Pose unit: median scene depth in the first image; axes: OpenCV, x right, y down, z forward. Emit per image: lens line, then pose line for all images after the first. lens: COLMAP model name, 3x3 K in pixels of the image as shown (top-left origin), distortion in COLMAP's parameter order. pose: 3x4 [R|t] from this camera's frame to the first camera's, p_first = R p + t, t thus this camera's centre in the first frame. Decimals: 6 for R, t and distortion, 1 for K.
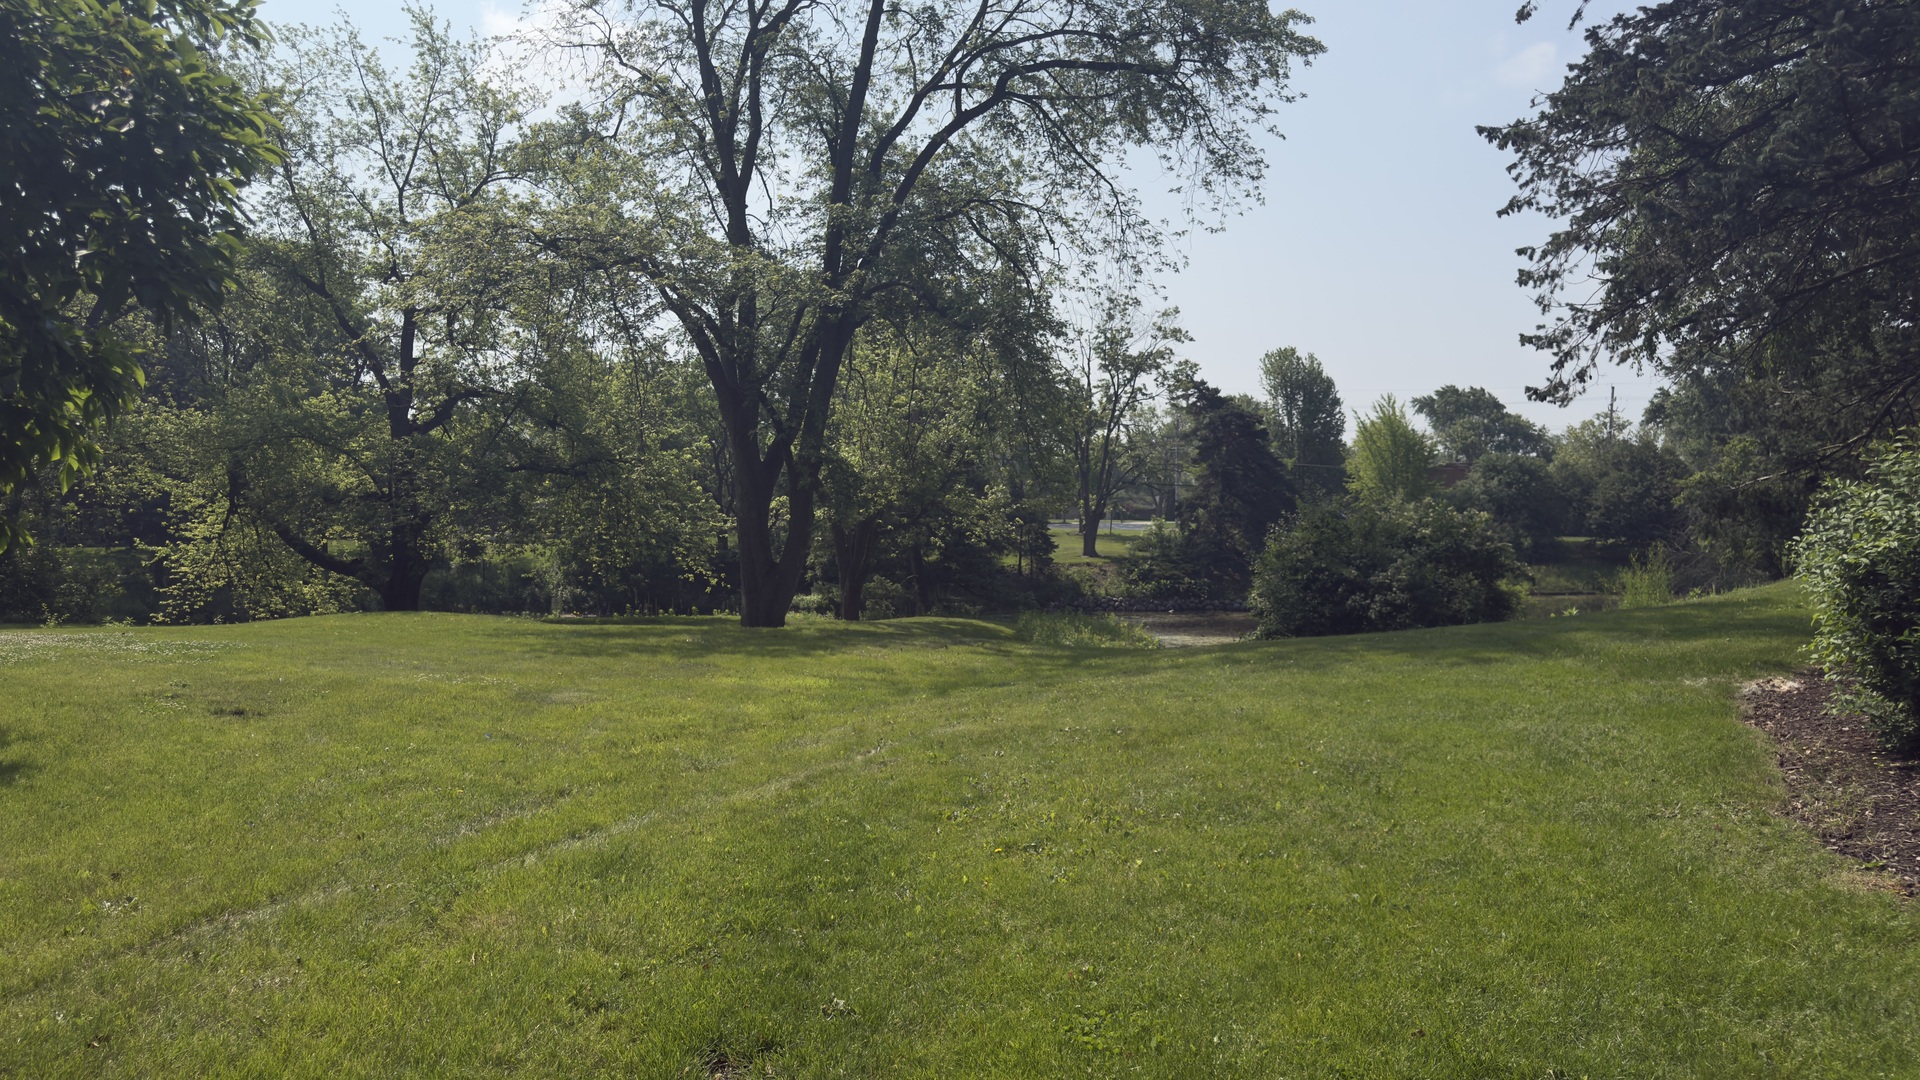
lens RADIAL K [[1358.7, 0, 960.0], [0, 1358.7, 540.0], [0, 0, 1]] dist [0.147254, -0.177349]
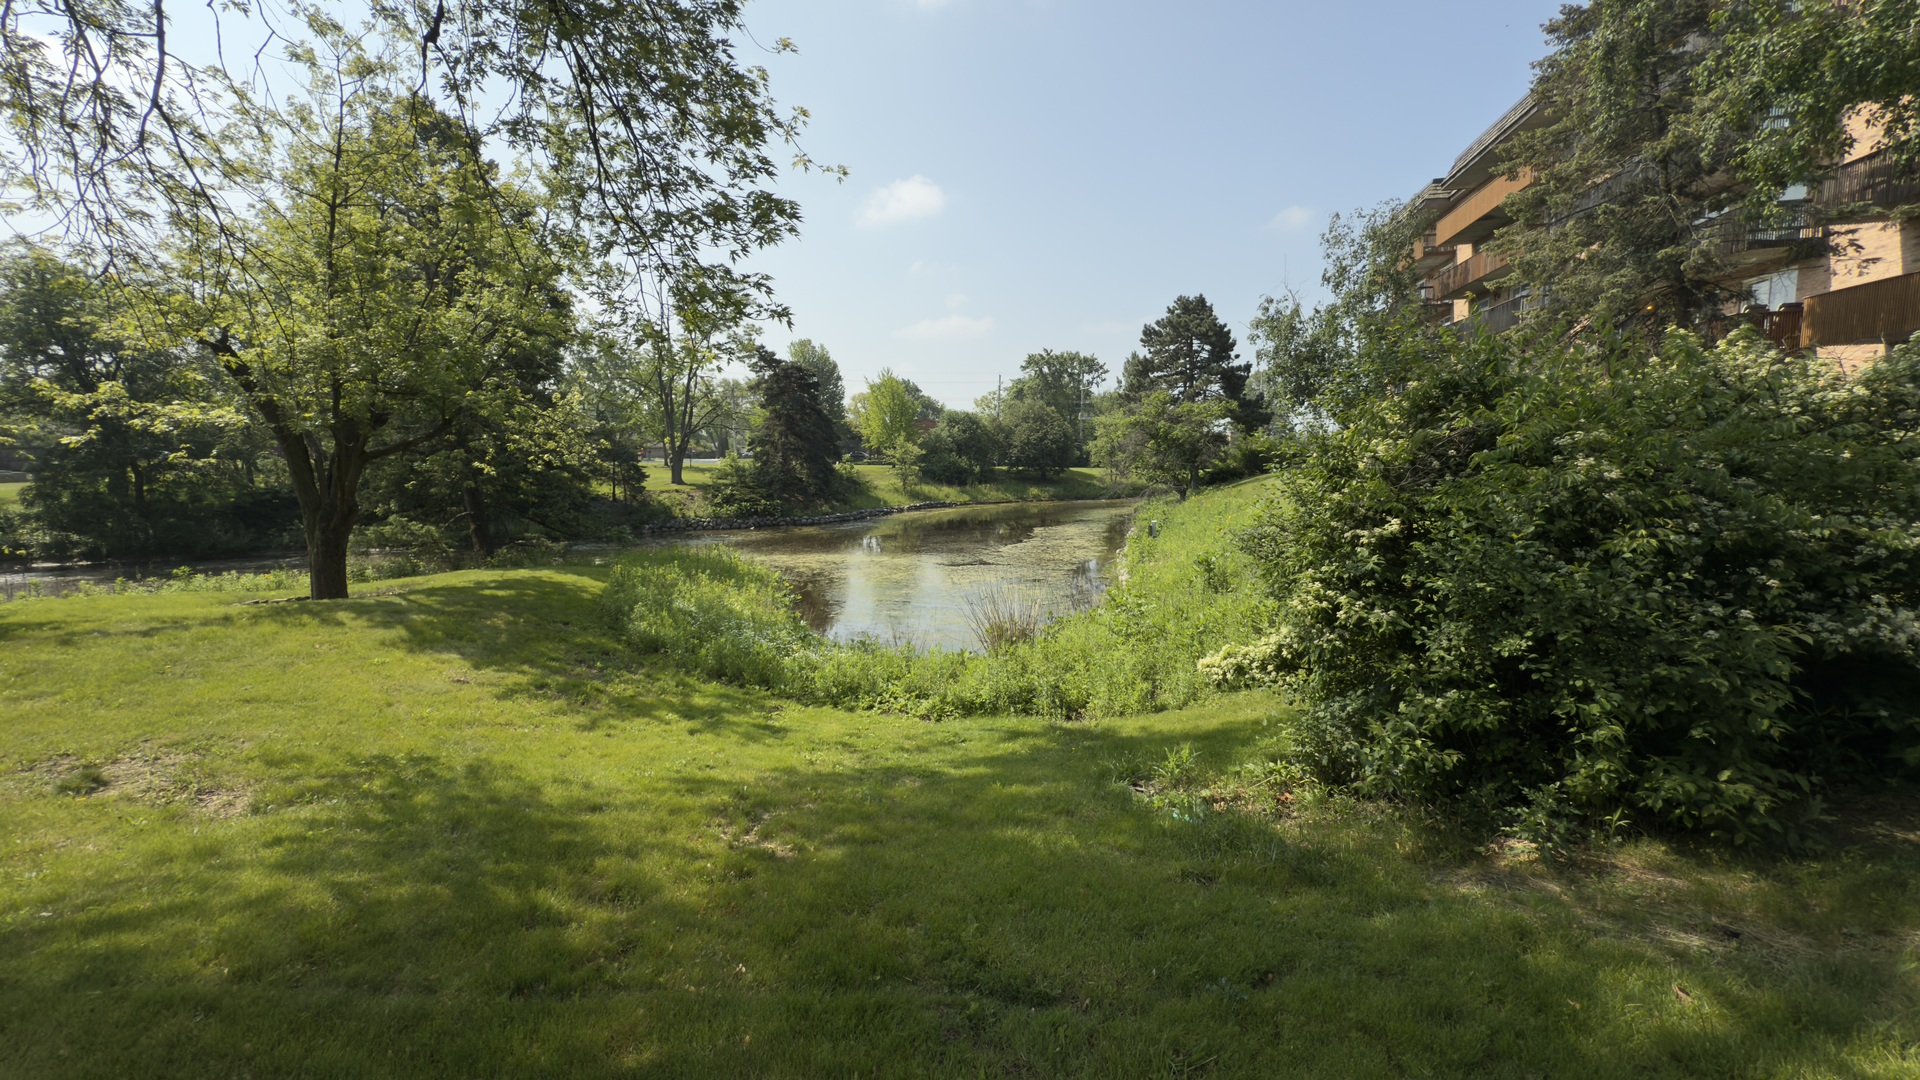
lens RADIAL K [[767.8, 0, 960.0], [0, 767.8, 540.0], [0, 0, 1]] dist [0.006667, 0.000175]
pose [[0.894840, -0.052129, 0.443332, 0.015242], [0.013148, 0.995805, 0.090552, 0.002883], [-0.446193, -0.075201, 0.891772, 0.280181]]
